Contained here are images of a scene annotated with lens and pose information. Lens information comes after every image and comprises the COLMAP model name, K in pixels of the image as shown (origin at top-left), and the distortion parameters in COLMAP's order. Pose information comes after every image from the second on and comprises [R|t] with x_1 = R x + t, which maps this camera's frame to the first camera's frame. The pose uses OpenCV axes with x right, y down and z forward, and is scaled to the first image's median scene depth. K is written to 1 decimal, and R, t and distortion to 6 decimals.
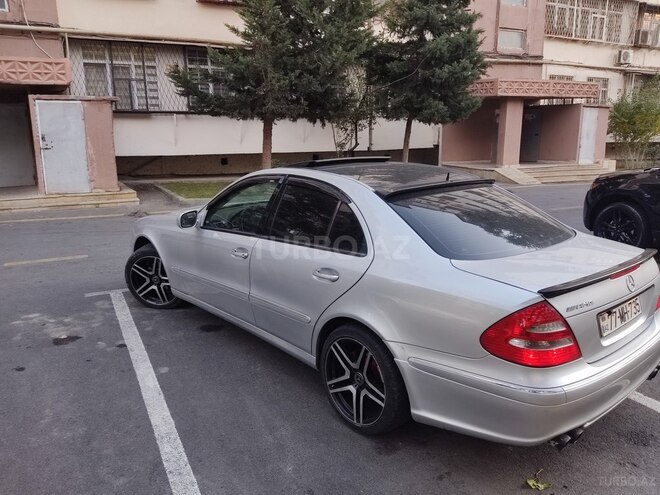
lens RADIAL K [[543.2, 0, 334.9], [0, 543.2, 237.7], [0, 0, 1]] dist [0.125729, -0.184584]
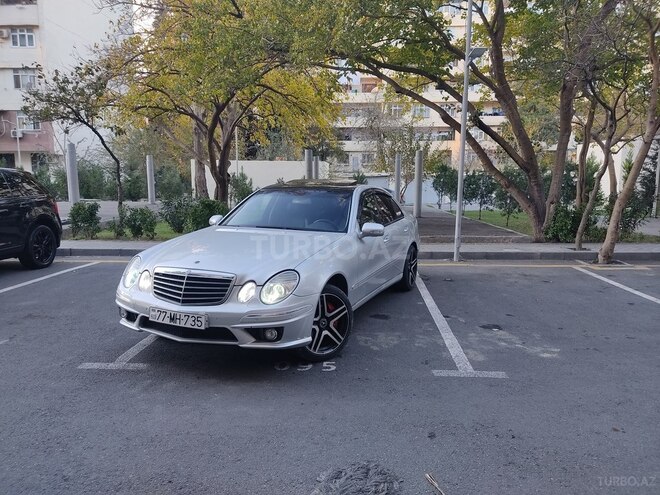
lens RADIAL K [[491.2, 0, 332.8], [0, 491.2, 245.1], [0, 0, 1]] dist [0.096650, -0.159151]
pose [[-0.864215, -0.070121, 0.498212, -0.259522], [0.098194, 0.947689, 0.303715, -0.129291], [-0.493447, 0.311396, -0.812122, 0.728442]]
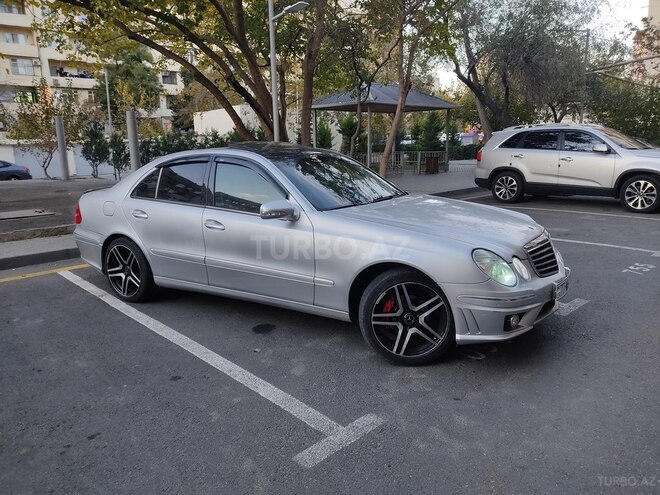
lens RADIAL K [[491.2, 0, 332.8], [0, 491.2, 245.1], [0, 0, 1]] dist [0.096650, -0.159151]
pose [[-0.961031, 0.074536, -0.266201, 0.060950], [-0.035931, 0.921114, 0.387631, -0.121344], [0.274094, 0.382091, -0.882541, 0.708262]]
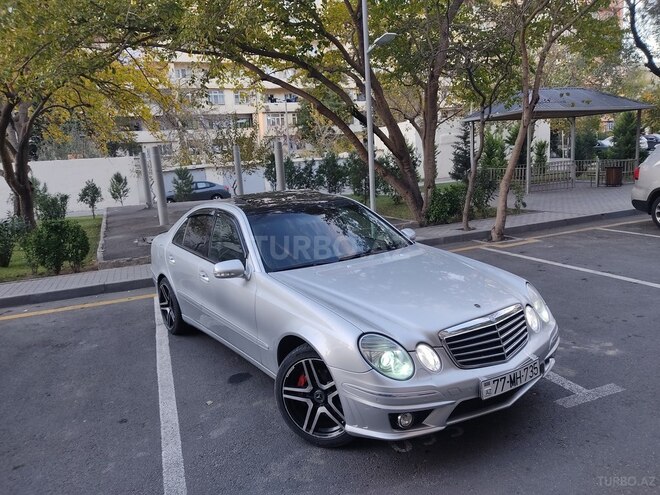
lens RADIAL K [[491.2, 0, 332.8], [0, 491.2, 245.1], [0, 0, 1]] dist [0.096650, -0.159151]
pose [[-0.991795, 0.044804, 0.119726, -0.081148], [0.085948, 0.926999, 0.365082, -0.145430], [-0.094629, 0.372377, -0.923245, 0.703909]]
